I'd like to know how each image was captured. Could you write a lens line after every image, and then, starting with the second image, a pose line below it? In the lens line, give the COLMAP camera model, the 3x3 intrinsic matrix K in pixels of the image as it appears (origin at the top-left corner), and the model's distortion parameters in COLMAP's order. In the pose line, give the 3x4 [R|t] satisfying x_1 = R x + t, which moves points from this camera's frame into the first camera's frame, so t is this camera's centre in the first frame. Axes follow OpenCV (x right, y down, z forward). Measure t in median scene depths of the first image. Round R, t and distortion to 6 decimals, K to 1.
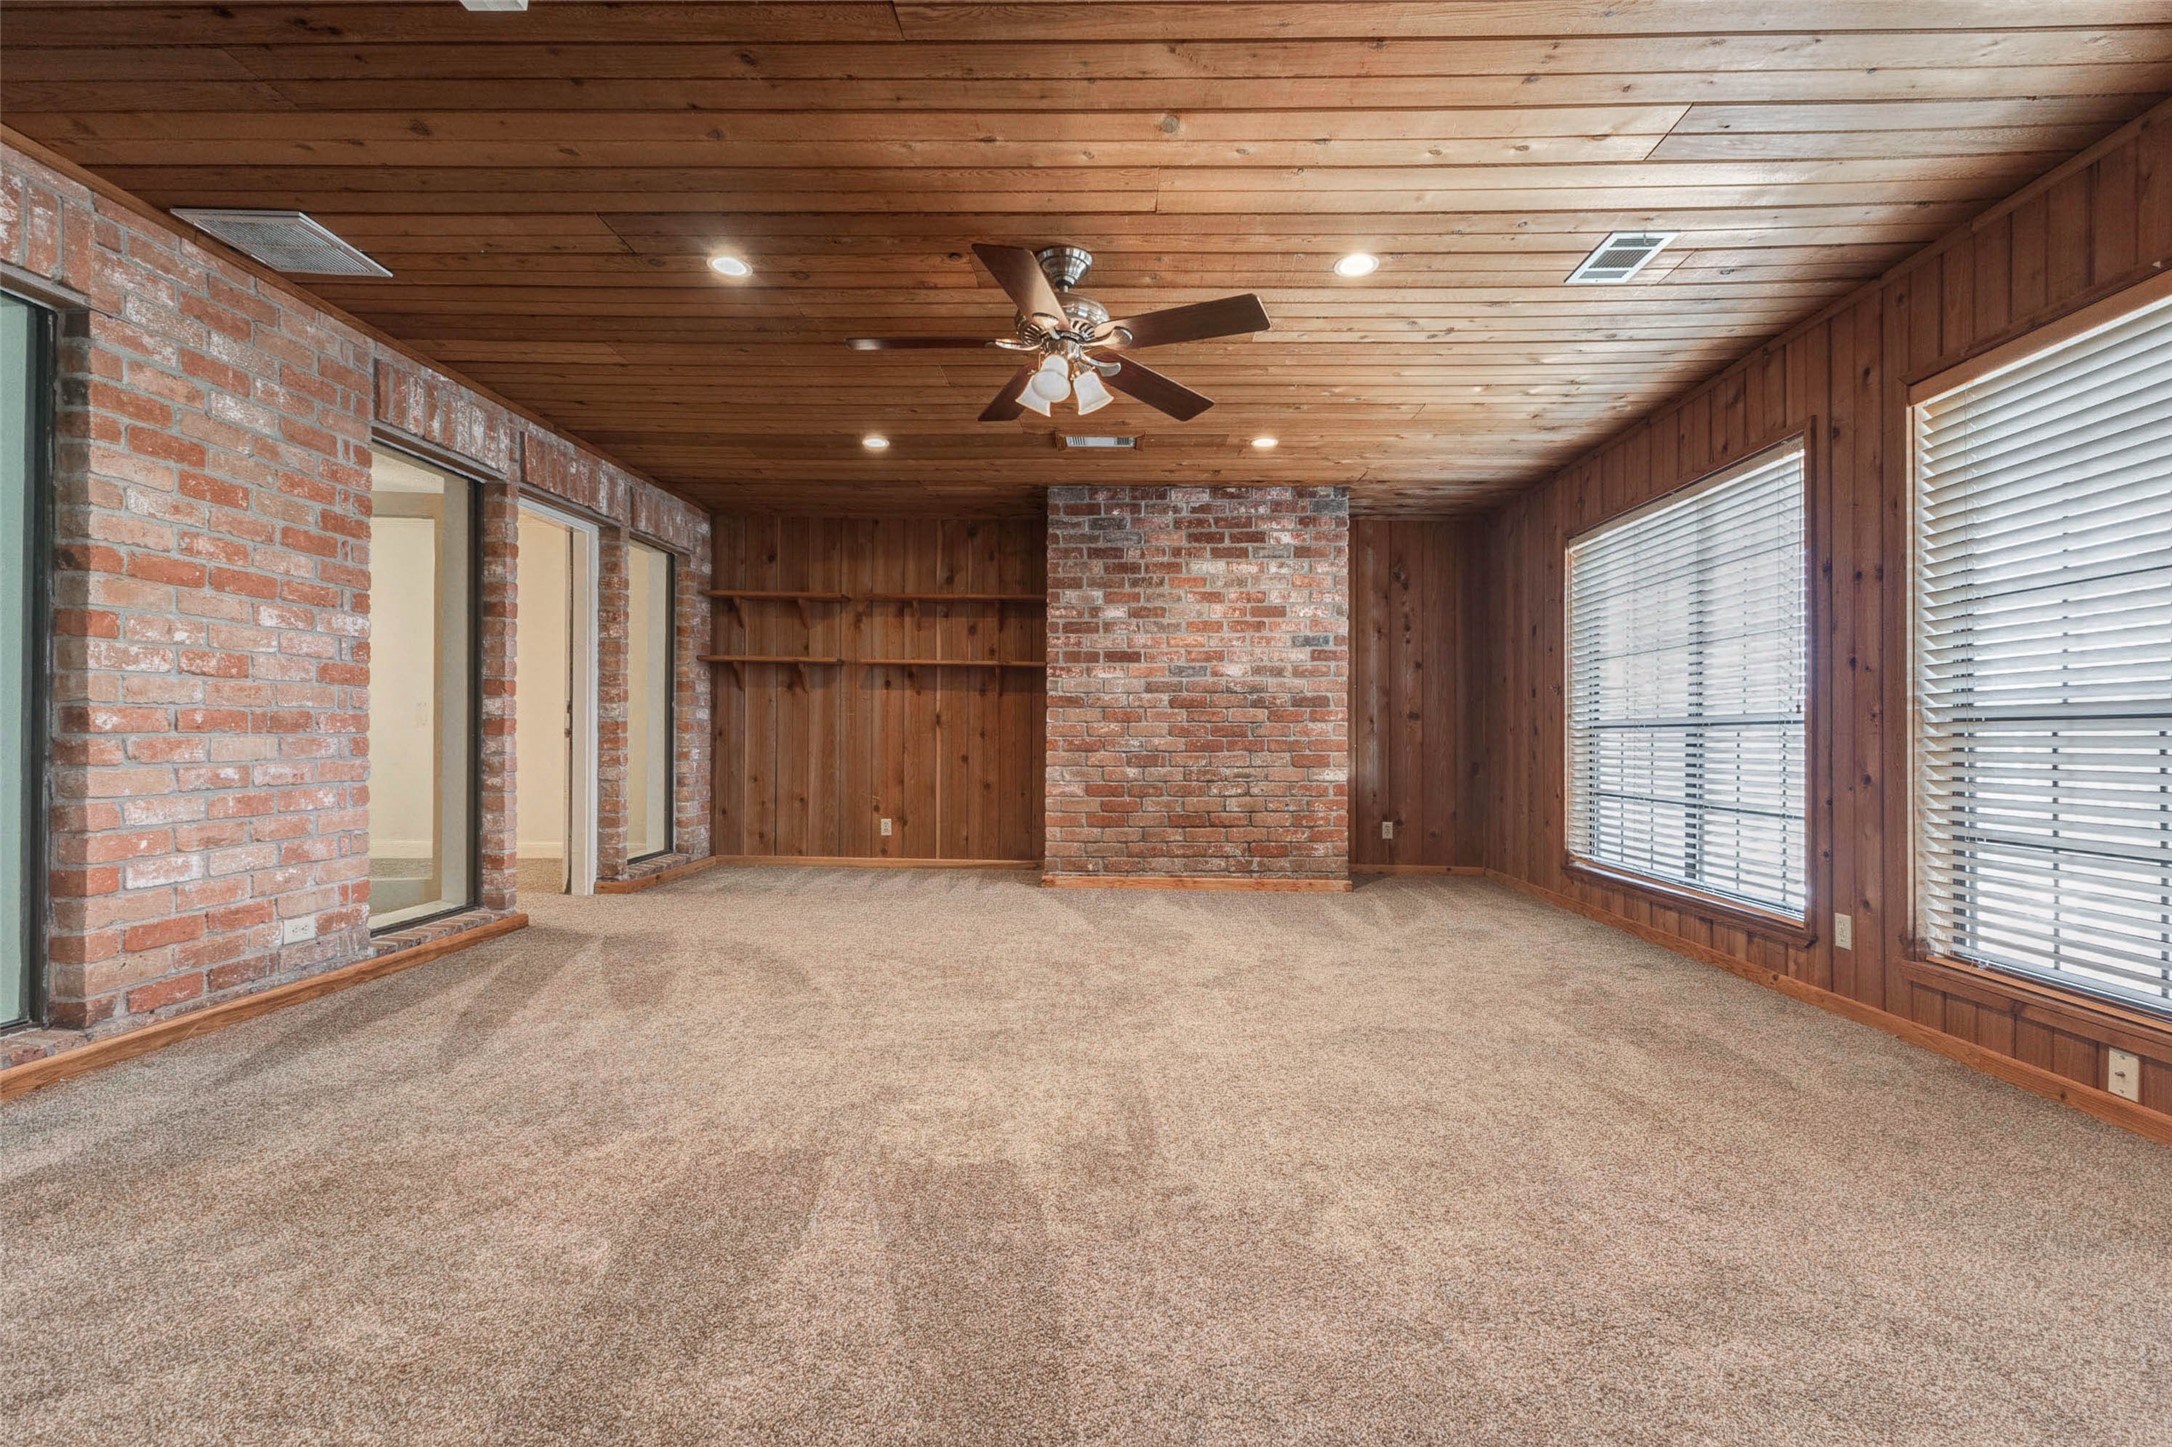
lens RADIAL K [[957.2, 0, 1086.0], [0, 957.2, 723.5], [0, 0, 1]] dist [0.013966, -0.000287]
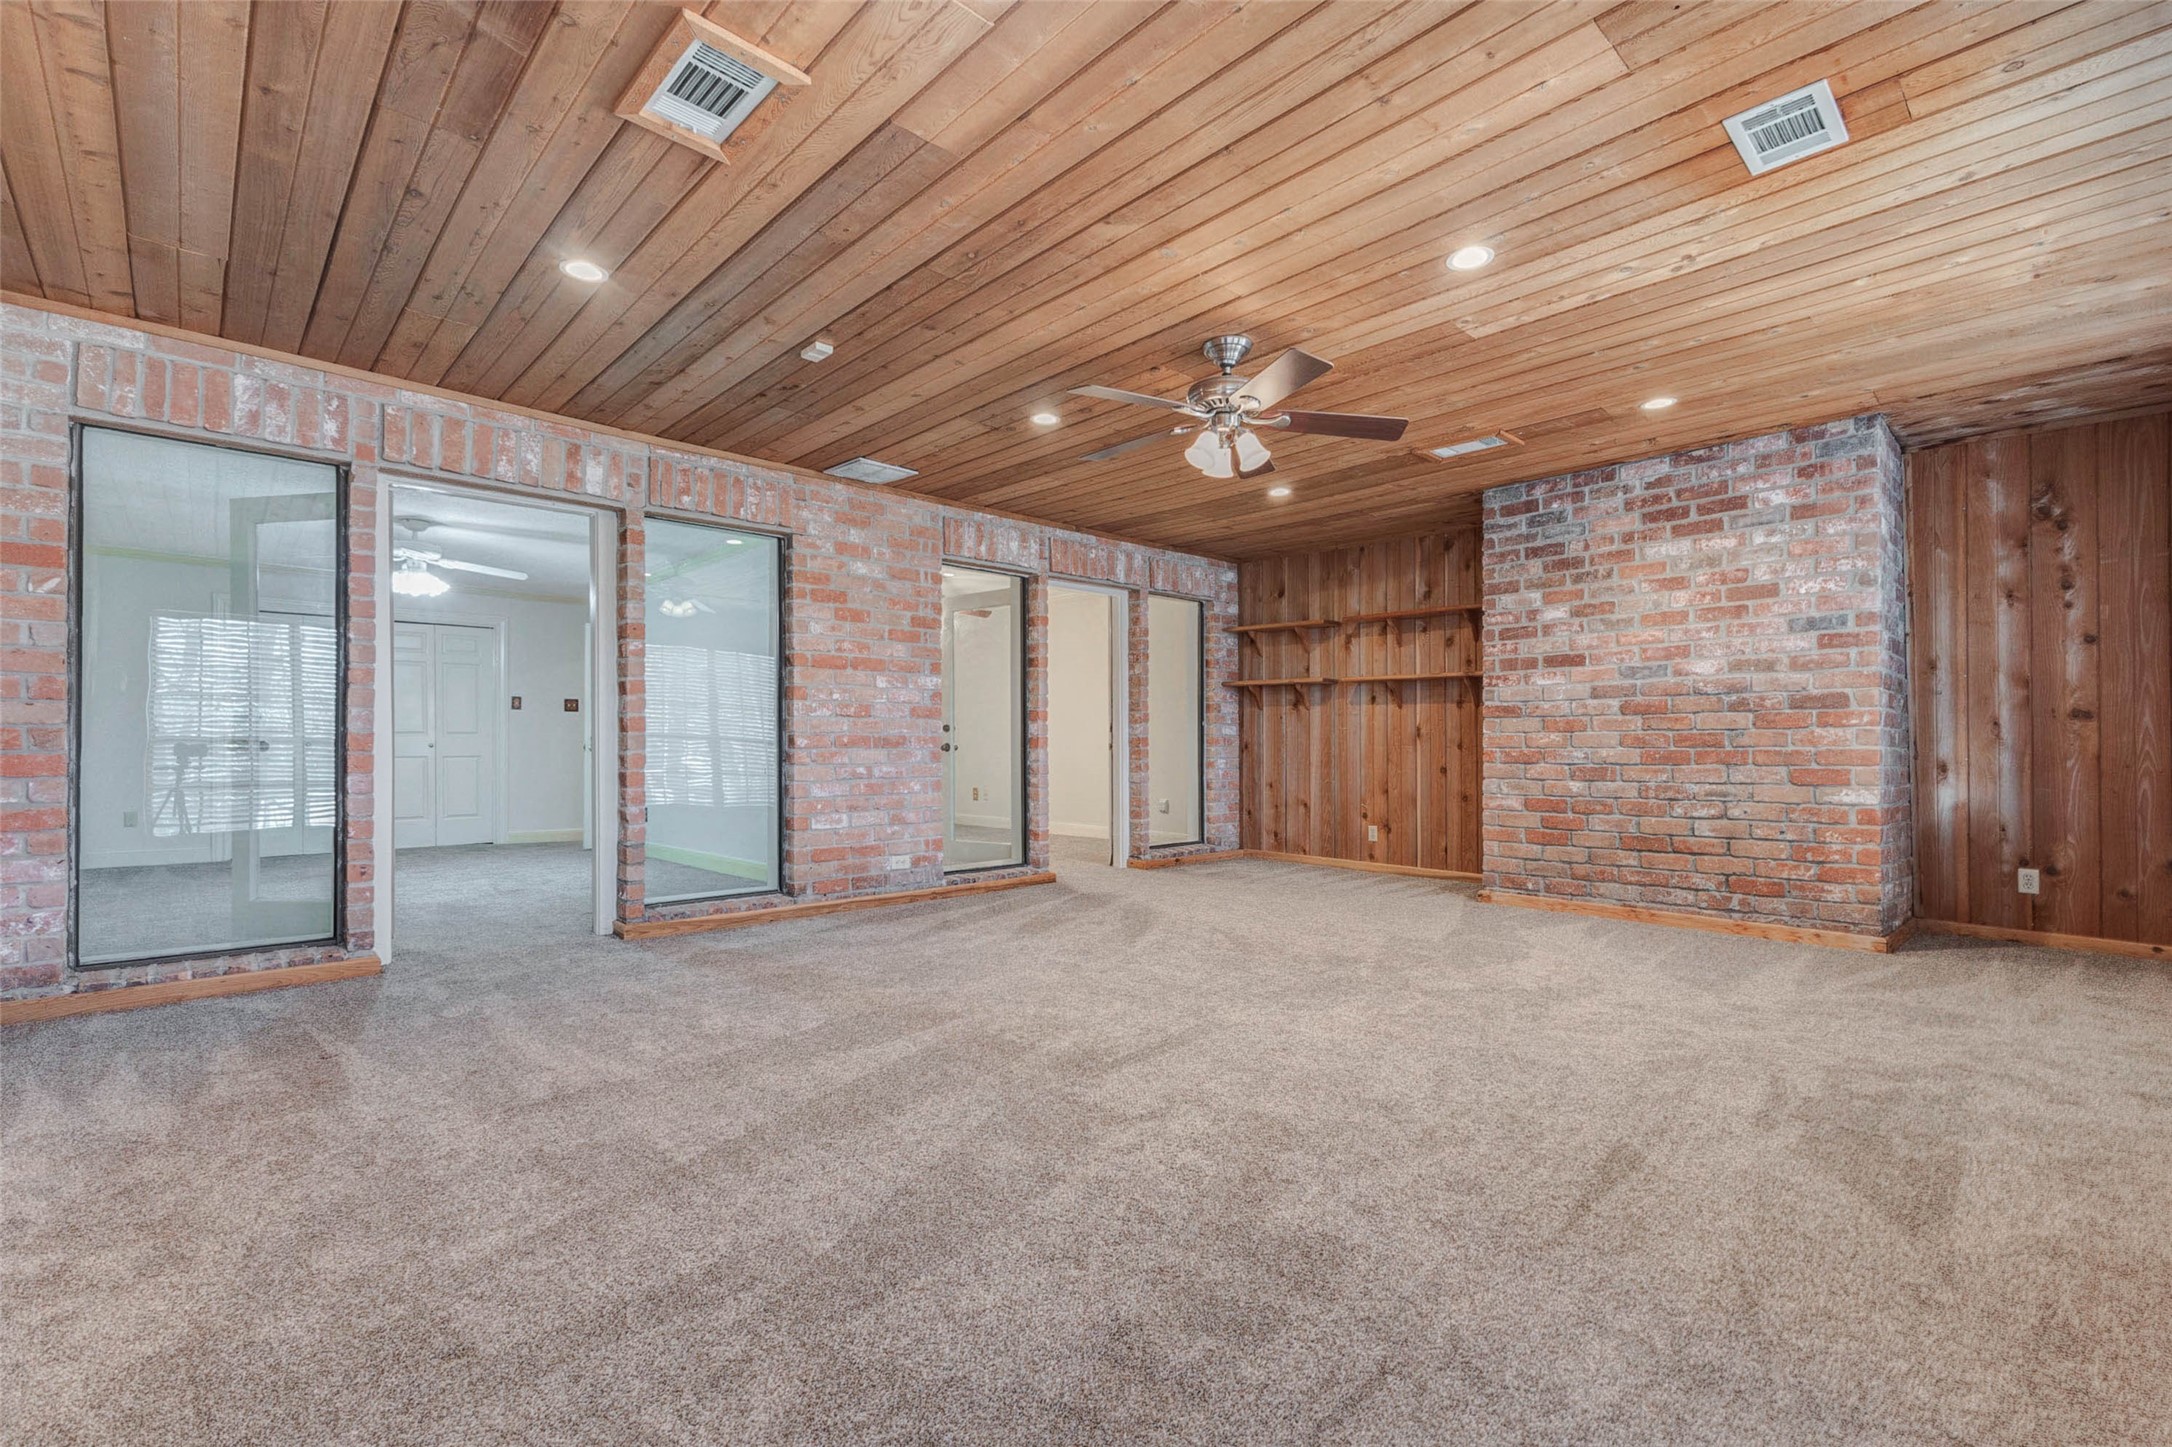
lens RADIAL K [[962.7, 0, 1079.5], [0, 962.7, 738.8], [0, 0, 1]] dist [0.014712, 0.000042]
pose [[0.701144, -0.011699, -0.712924, 0.376069], [0.013217, 0.999907, -0.003410, 0.002301], [0.712897, -0.007031, 0.701233, 0.017523]]
